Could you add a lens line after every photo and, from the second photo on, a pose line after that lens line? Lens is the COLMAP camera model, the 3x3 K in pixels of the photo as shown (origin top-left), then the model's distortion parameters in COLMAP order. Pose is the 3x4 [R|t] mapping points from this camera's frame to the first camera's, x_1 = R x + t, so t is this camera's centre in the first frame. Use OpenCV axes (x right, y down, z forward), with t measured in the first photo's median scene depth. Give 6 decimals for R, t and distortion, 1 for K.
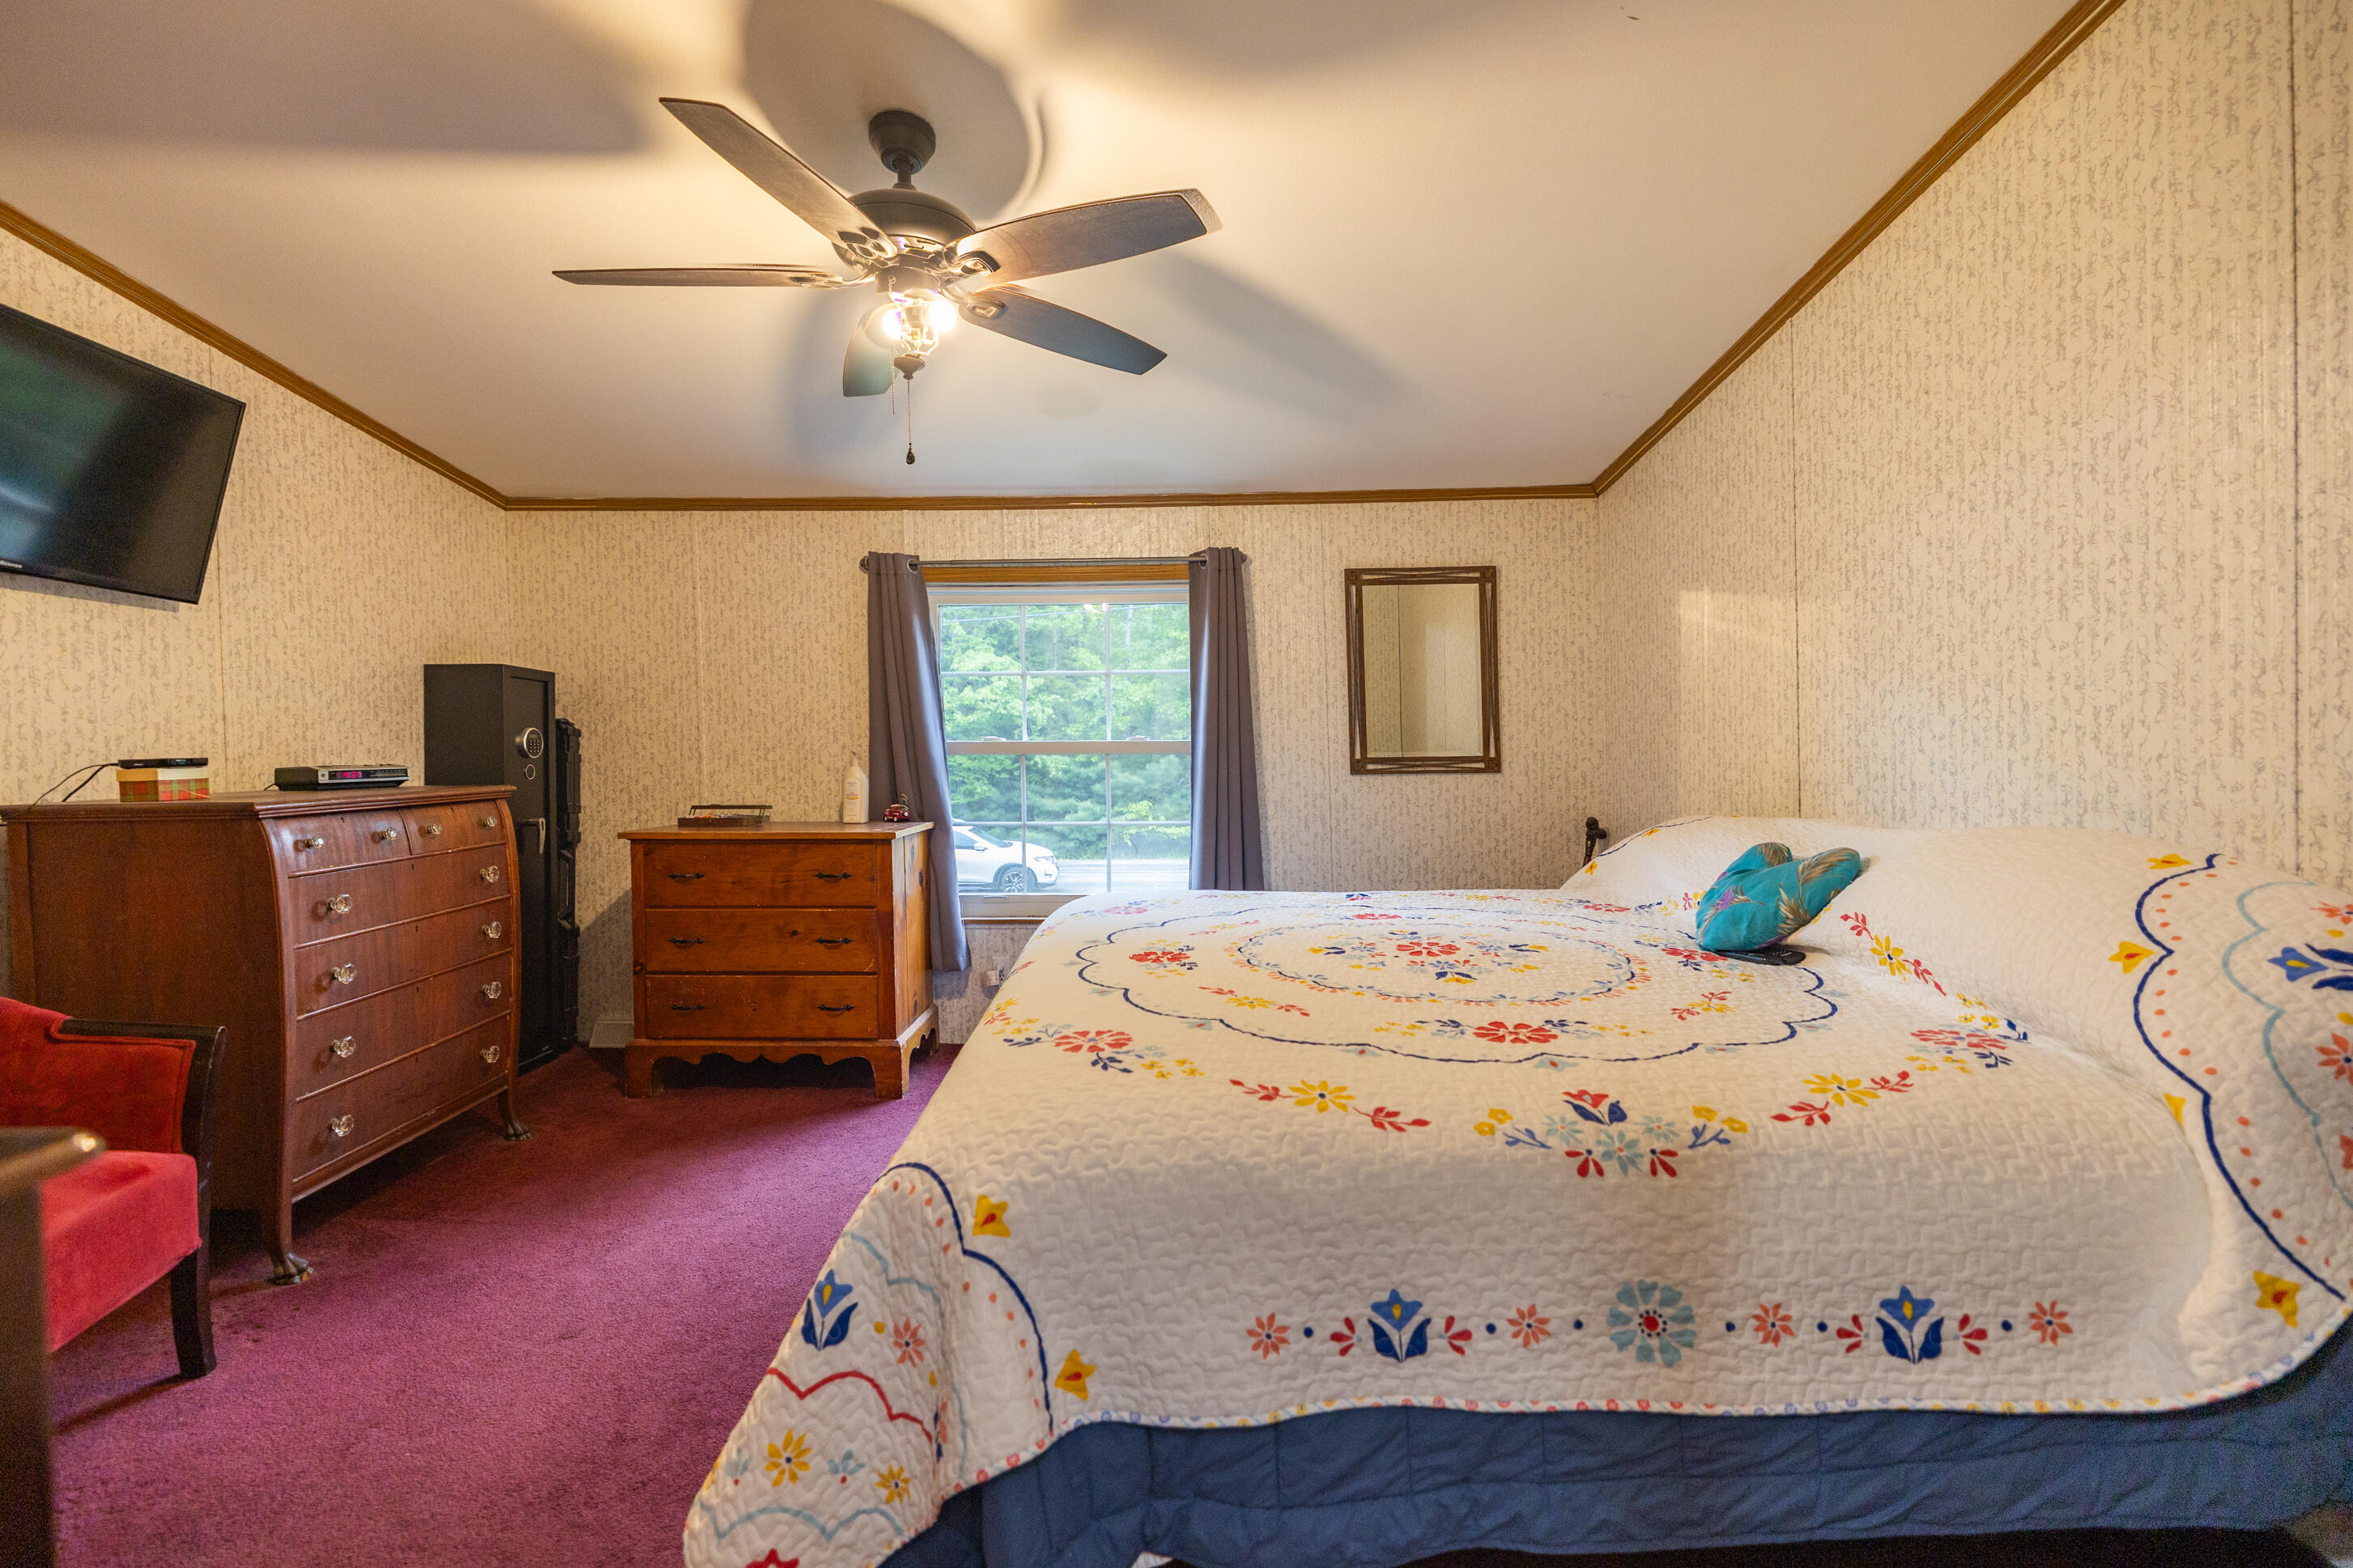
lens RADIAL K [[1032.0, 0, 1135.0], [0, 1032.0, 779.8], [0, 0, 1]] dist [-0.001029, -0.001154]
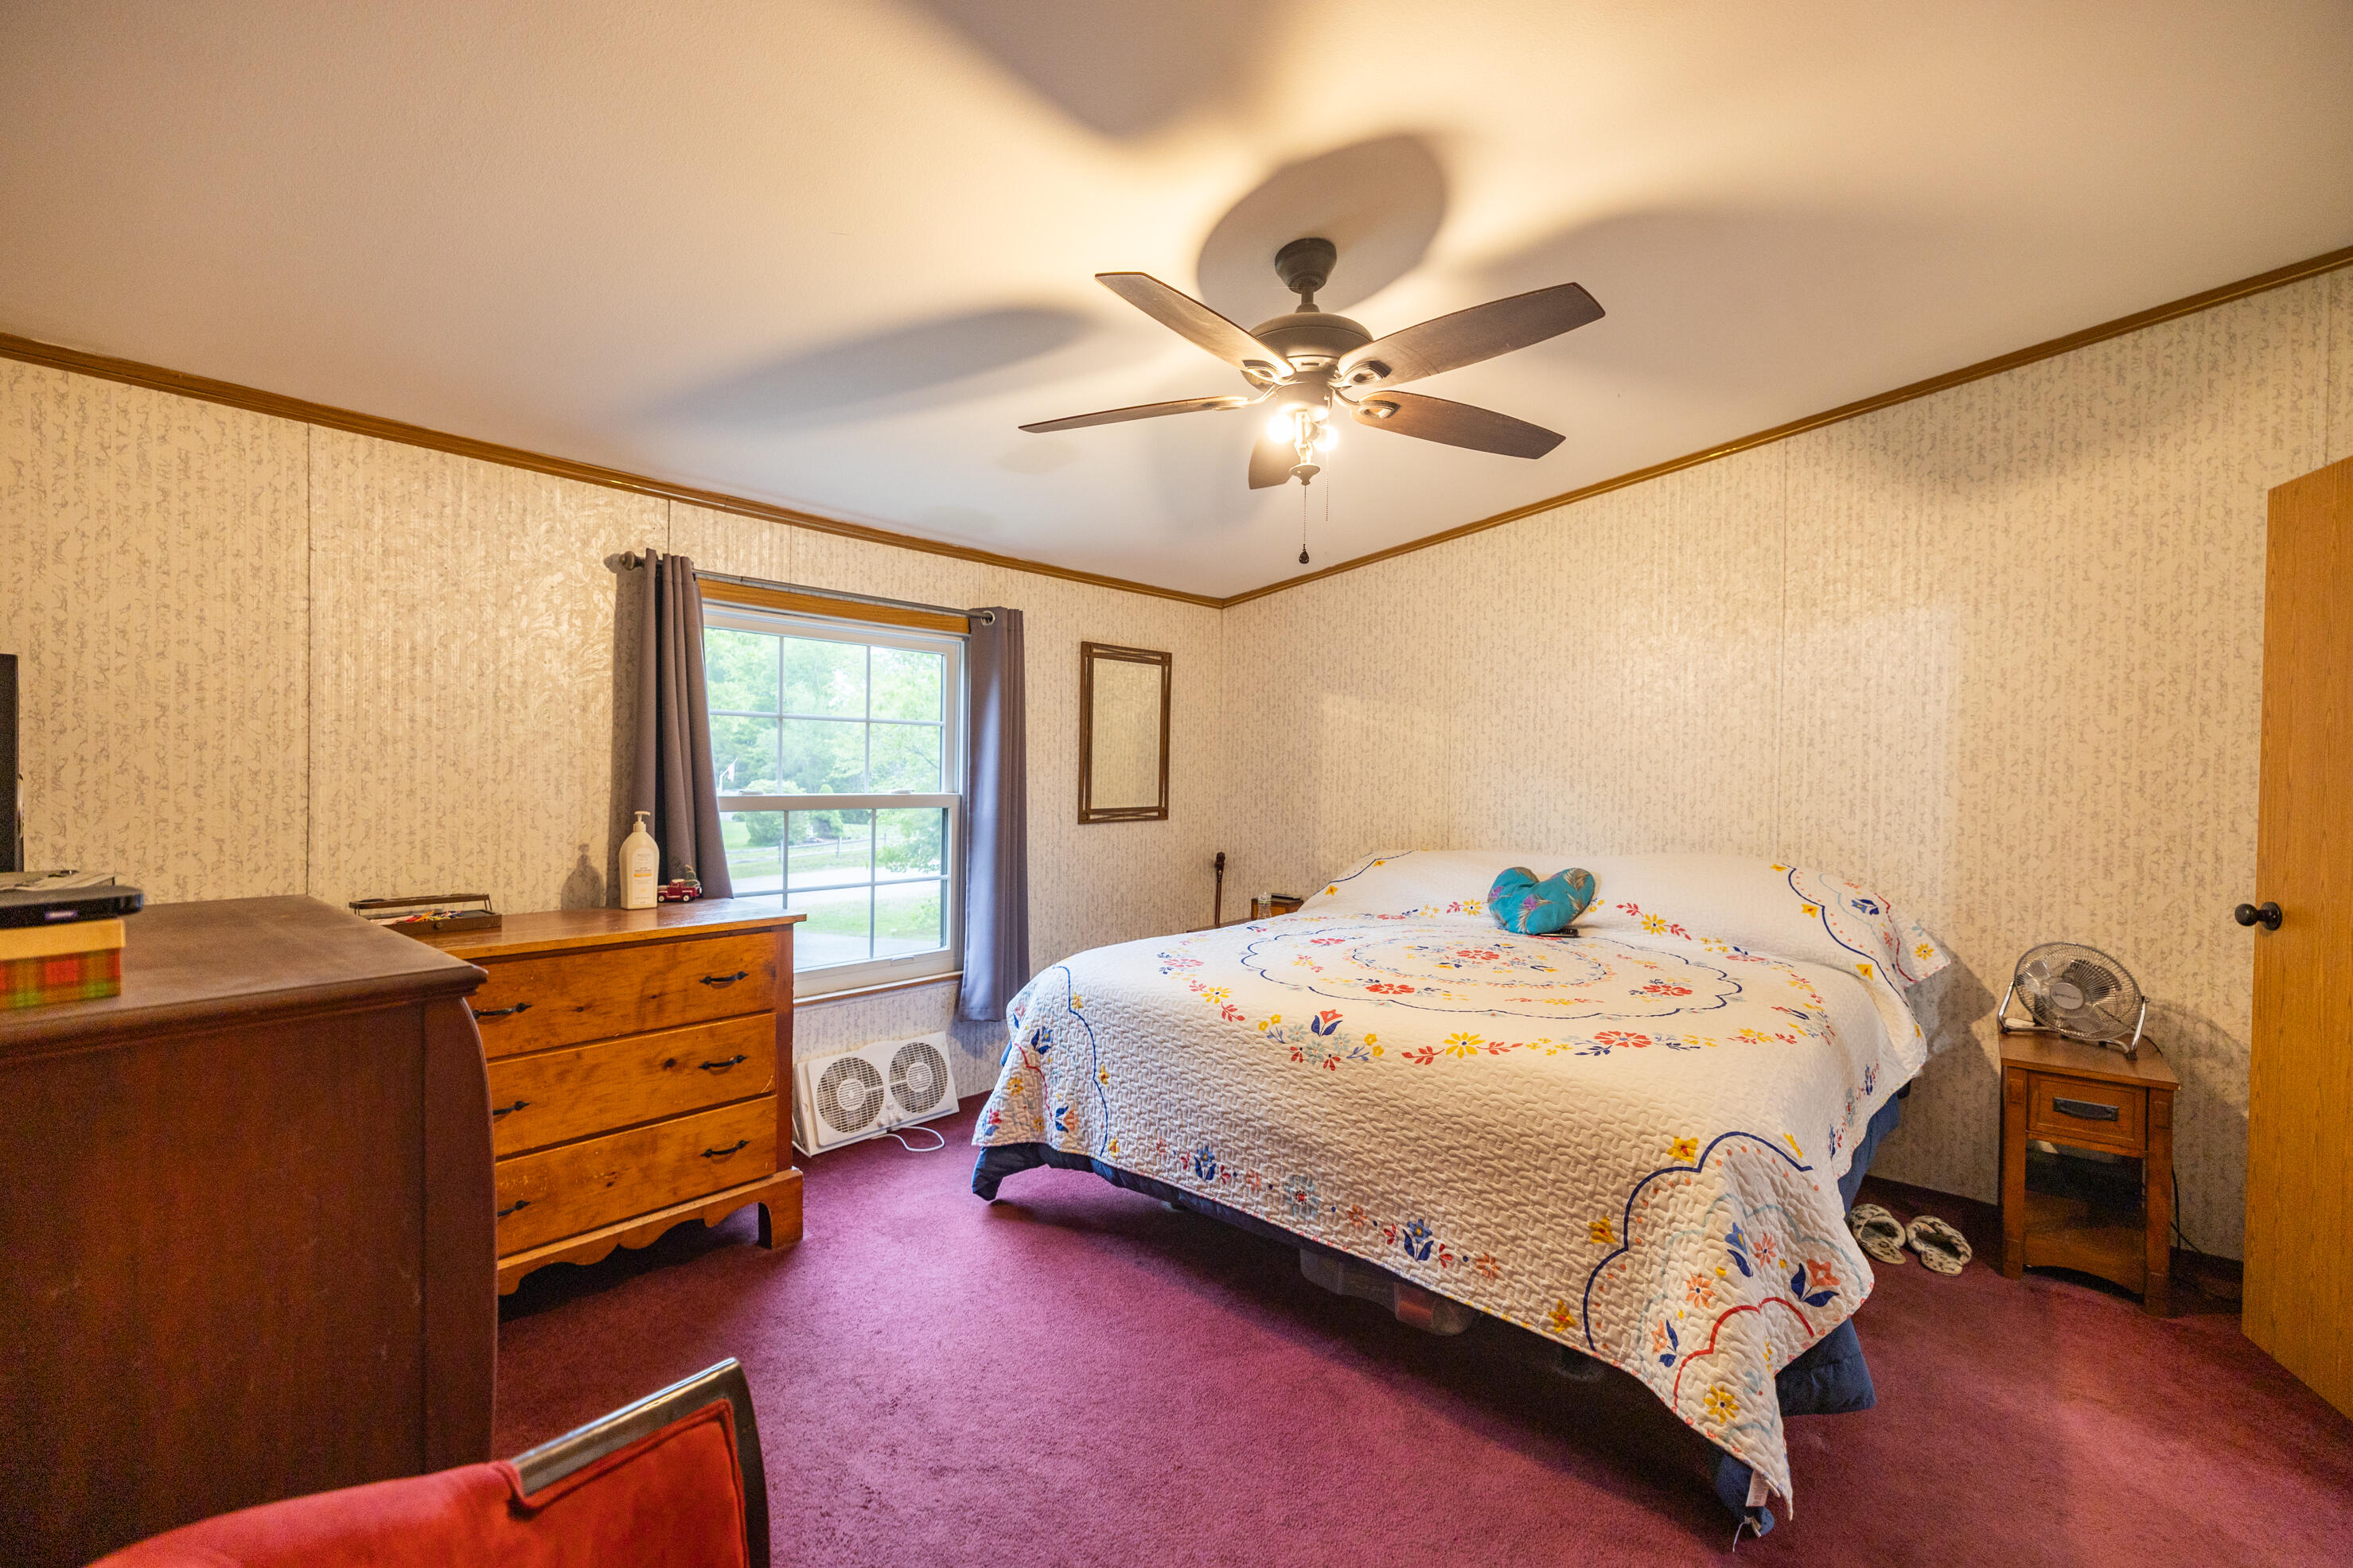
lens RADIAL K [[1032.0, 0, 1150.1], [0, 1032.0, 788.9], [0, 0, 1]] dist [-0.001029, -0.001154]
pose [[0.630396, -0.001451, 0.776273, -0.622289], [0.010661, 0.999920, -0.006789, -0.035633], [-0.776201, 0.012555, 0.630361, 0.240025]]
